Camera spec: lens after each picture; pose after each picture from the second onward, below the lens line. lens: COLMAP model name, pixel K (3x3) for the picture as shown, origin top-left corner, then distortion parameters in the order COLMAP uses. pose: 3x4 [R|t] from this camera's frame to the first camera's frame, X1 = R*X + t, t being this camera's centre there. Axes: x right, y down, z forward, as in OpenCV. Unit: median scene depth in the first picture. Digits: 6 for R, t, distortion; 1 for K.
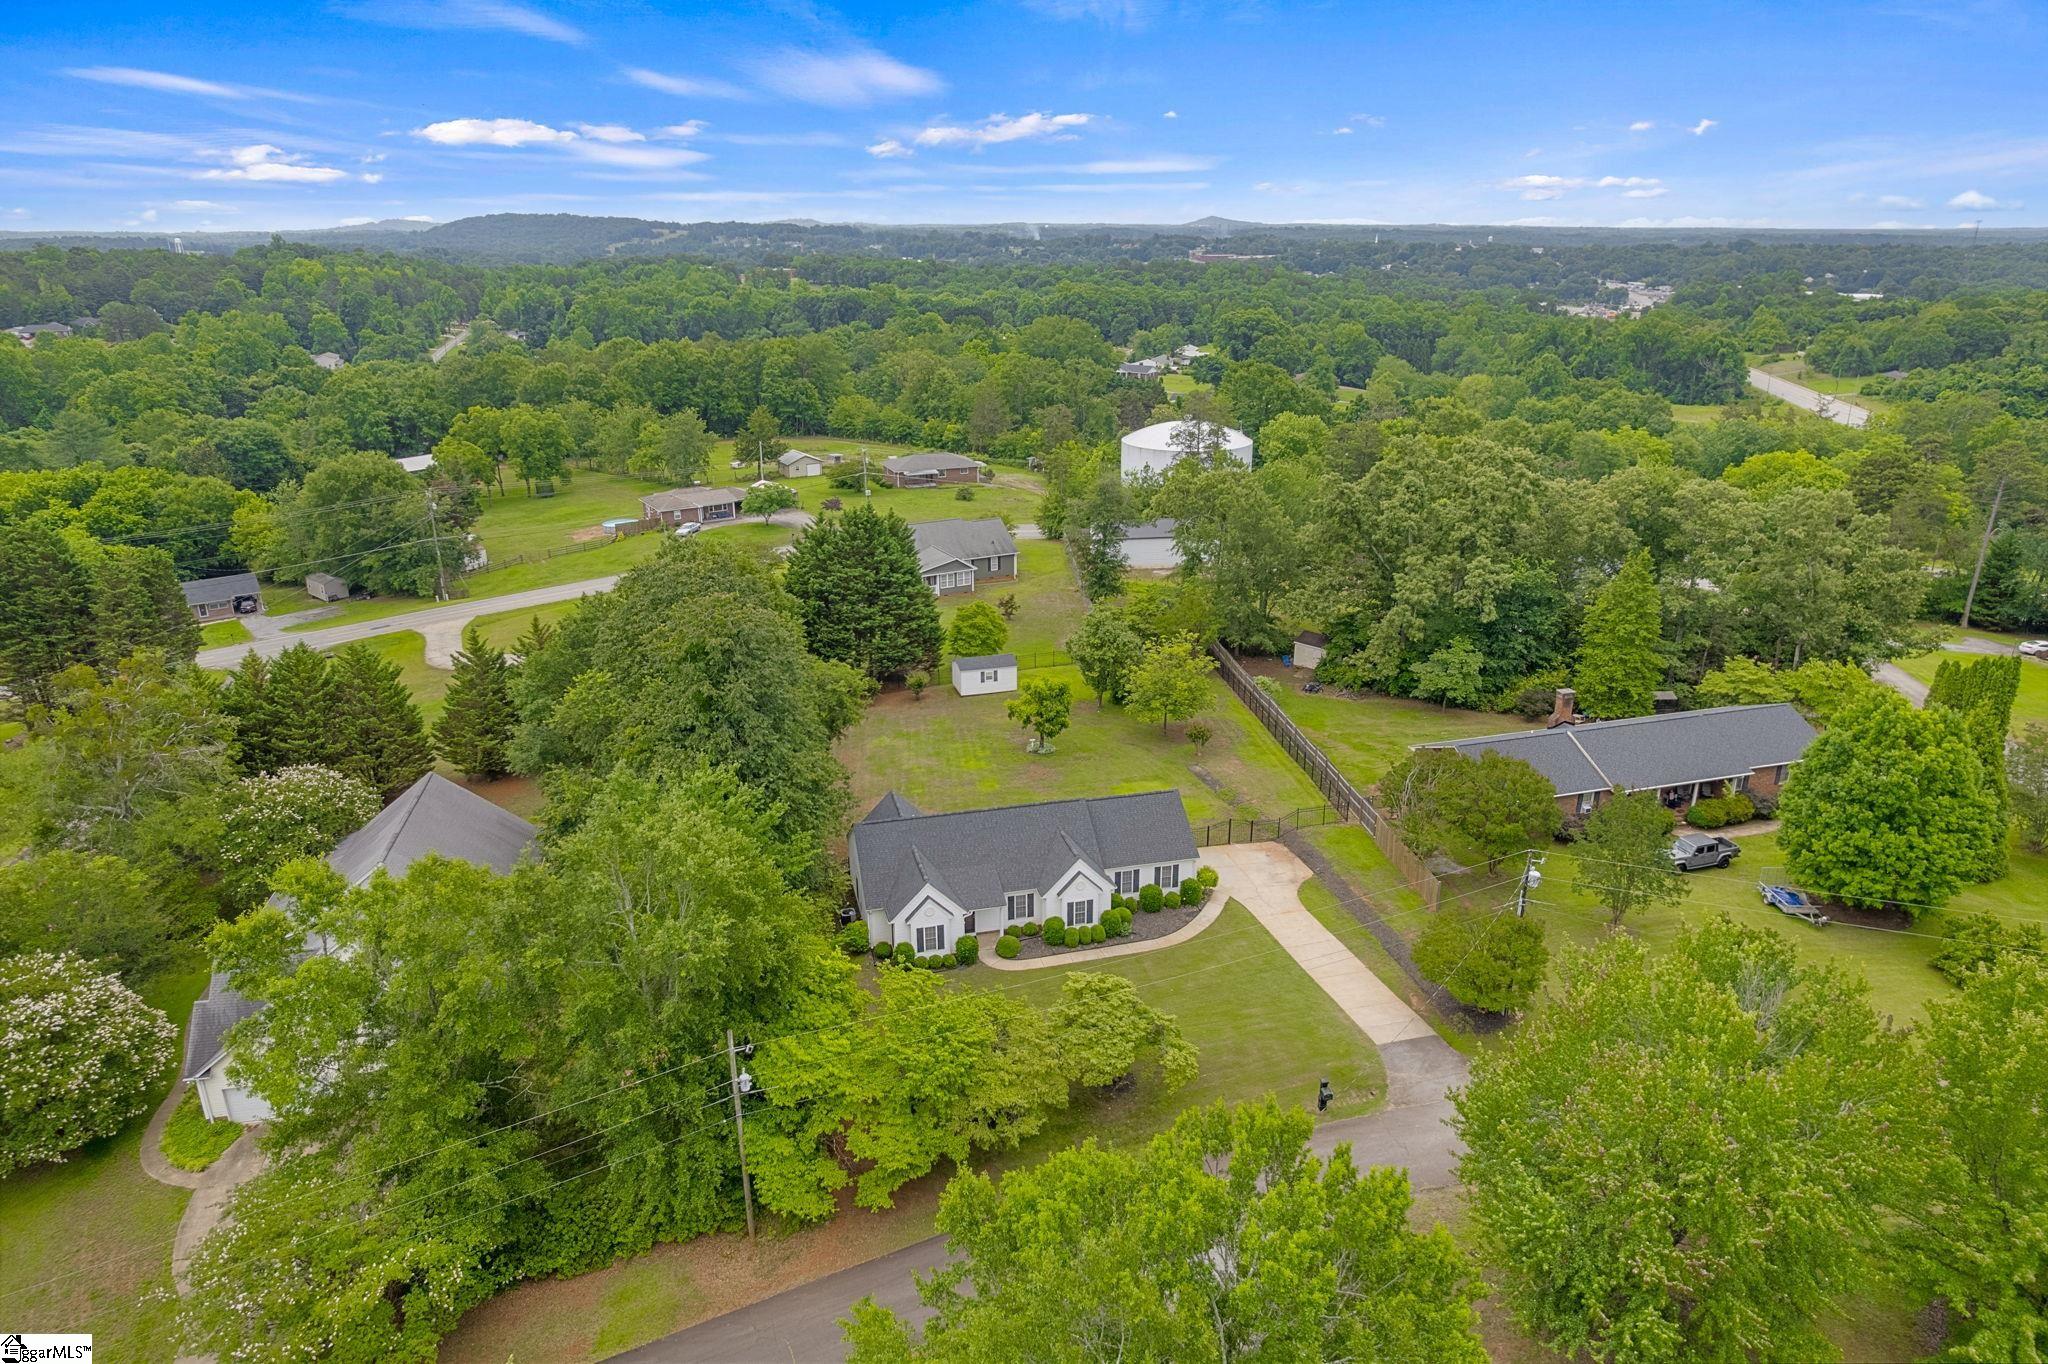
lens RADIAL K [[1330.6, 0, 1024.0], [0, 1330.6, 682.0], [0, 0, 1]] dist [-0.044930, 0.002419]
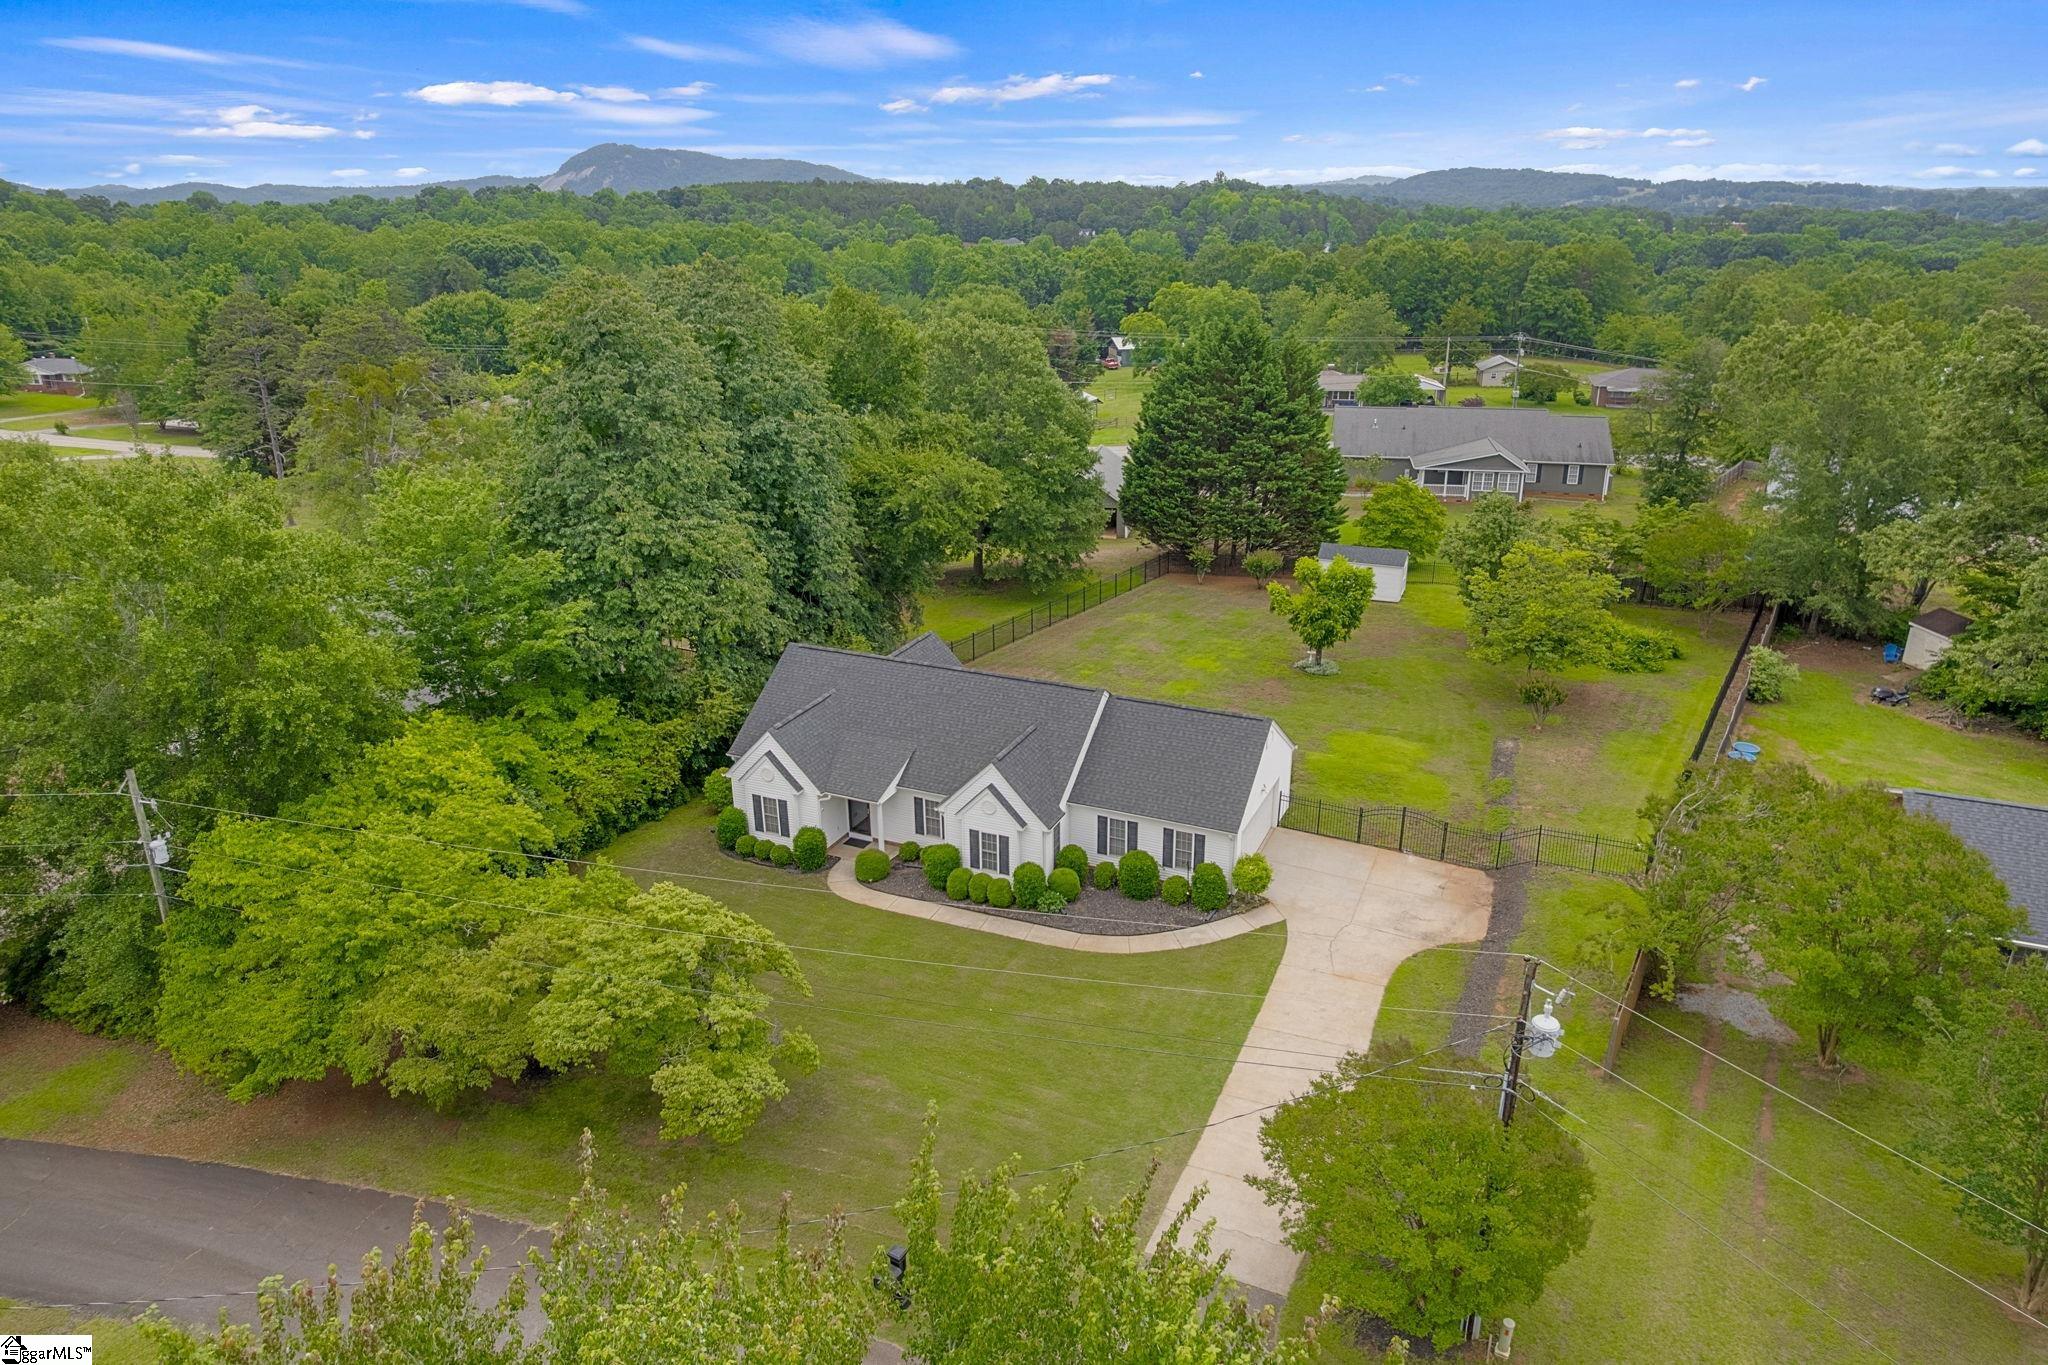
lens RADIAL K [[1330.6, 0, 1024.0], [0, 1330.6, 682.5], [0, 0, 1]] dist [-0.044930, 0.002419]
pose [[0.779159, 0.217489, -0.587885, 0.271587], [-0.203162, 0.974871, 0.091392, 0.024702], [0.592989, 0.048227, 0.803765, 0.342508]]
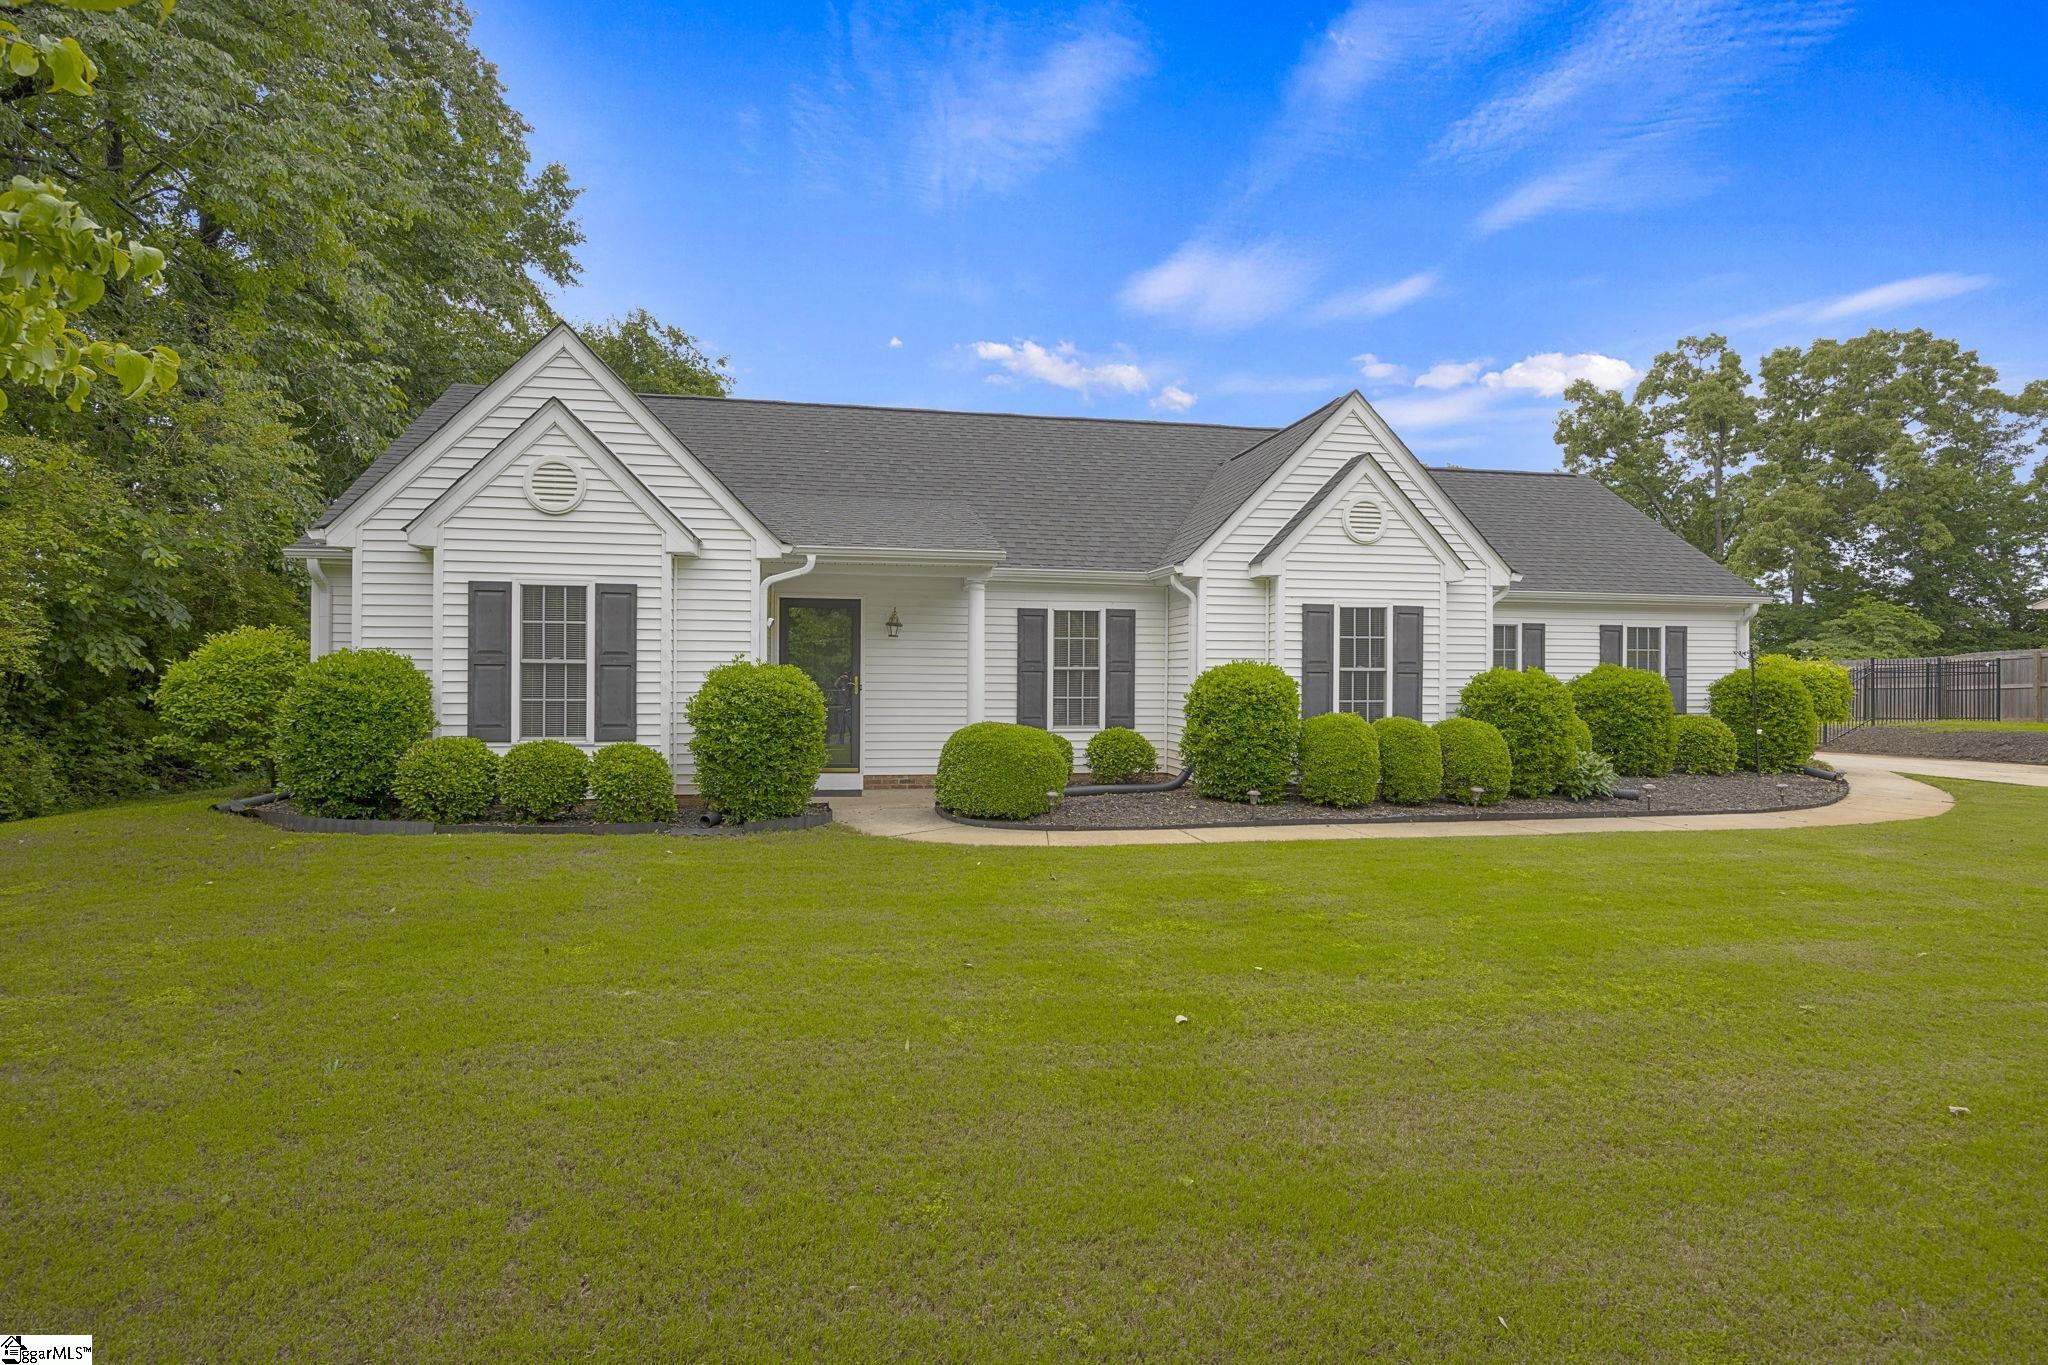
lens RADIAL K [[1020.2, 0, 1024.0], [0, 1020.2, 682.5], [0, 0, 1]] dist [-0.002351, -0.000034]
pose [[0.997076, 0.005152, -0.076238, 0.001100], [-0.030418, 0.942022, -0.334168, 0.155712], [0.070096, 0.335510, 0.939425, 0.572593]]
